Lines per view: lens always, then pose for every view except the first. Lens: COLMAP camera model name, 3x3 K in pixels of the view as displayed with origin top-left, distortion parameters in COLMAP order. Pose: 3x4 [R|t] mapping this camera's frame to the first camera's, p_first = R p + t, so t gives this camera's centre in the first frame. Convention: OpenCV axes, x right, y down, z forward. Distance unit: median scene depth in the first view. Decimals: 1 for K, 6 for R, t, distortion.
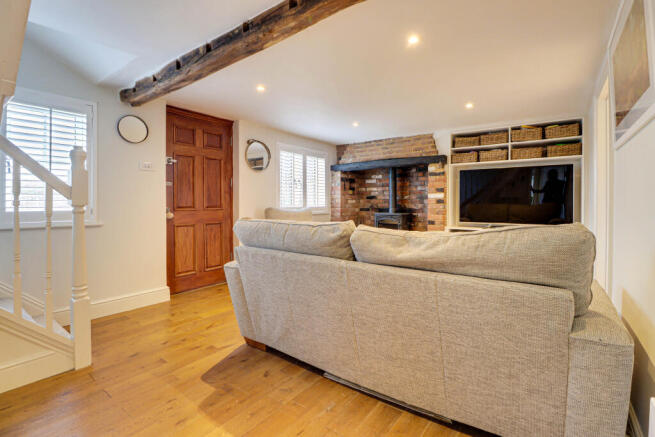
lens RADIAL K [[303.4, 0, 331.9], [0, 303.4, 203.1], [0, 0, 1]] dist [0.001097, -0.011419]
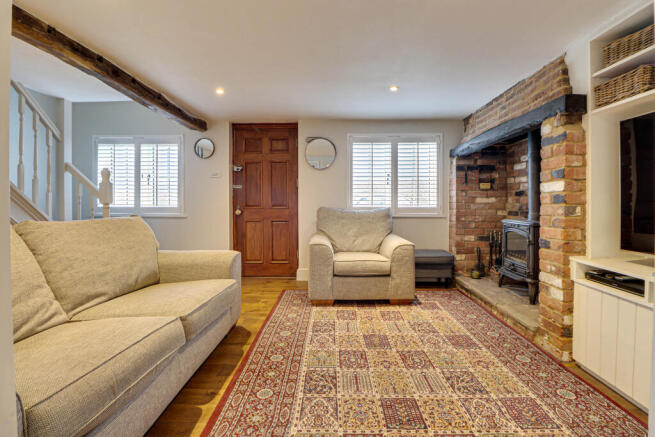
lens RADIAL K [[303.4, 0, 331.9], [0, 303.4, 203.1], [0, 0, 1]] dist [0.001097, -0.011419]
pose [[0.575425, 0.002859, -0.817849, 0.464193], [-0.001457, 0.999996, 0.002471, -0.000378], [0.817853, -0.000230, 0.575427, 0.402626]]
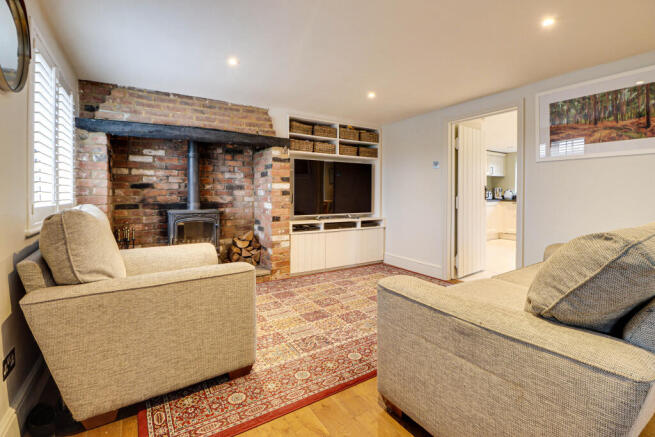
lens RADIAL K [[301.5, 0, 328.6], [0, 301.5, 193.0], [0, 0, 1]] dist [-0.000342, -0.000243]
pose [[0.368947, 0.002989, 0.929446, -0.328413], [0.002583, 0.999988, -0.004241, -0.001282], [-0.929447, 0.003965, 0.368935, 0.503893]]
